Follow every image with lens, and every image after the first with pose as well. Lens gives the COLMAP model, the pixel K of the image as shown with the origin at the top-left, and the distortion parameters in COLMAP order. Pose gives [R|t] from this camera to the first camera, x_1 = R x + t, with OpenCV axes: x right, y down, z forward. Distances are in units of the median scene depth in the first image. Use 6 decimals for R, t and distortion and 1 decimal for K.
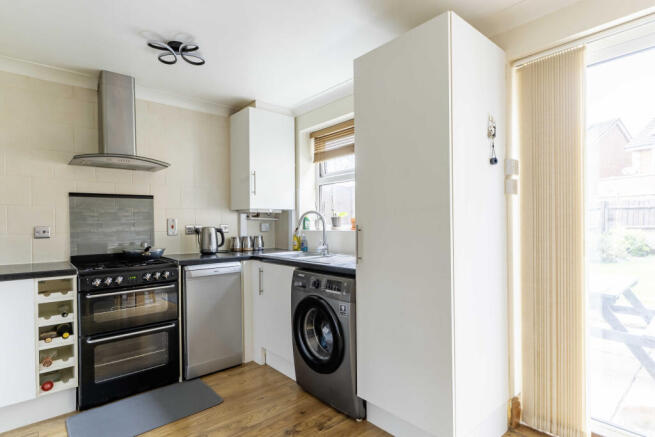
lens RADIAL K [[301.0, 0, 326.6], [0, 301.0, 214.0], [0, 0, 1]] dist [0.001960, -0.000519]
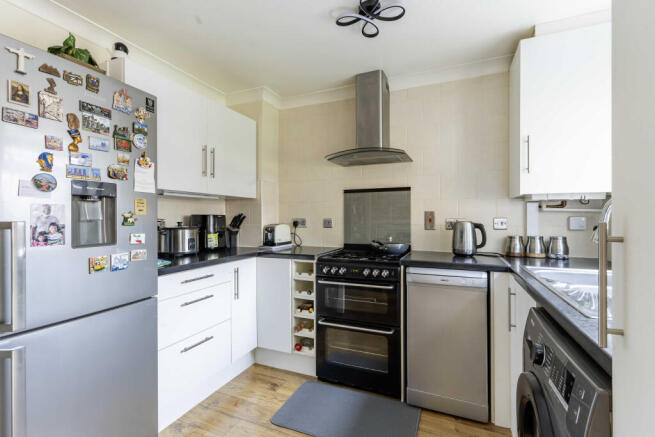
lens RADIAL K [[301.0, 0, 326.6], [0, 301.0, 214.0], [0, 0, 1]] dist [0.001960, -0.000519]
pose [[0.461331, -0.004174, -0.887218, 0.151777], [0.022516, 0.999722, 0.007005, 0.012287], [0.886942, -0.023209, 0.461297, 0.365630]]
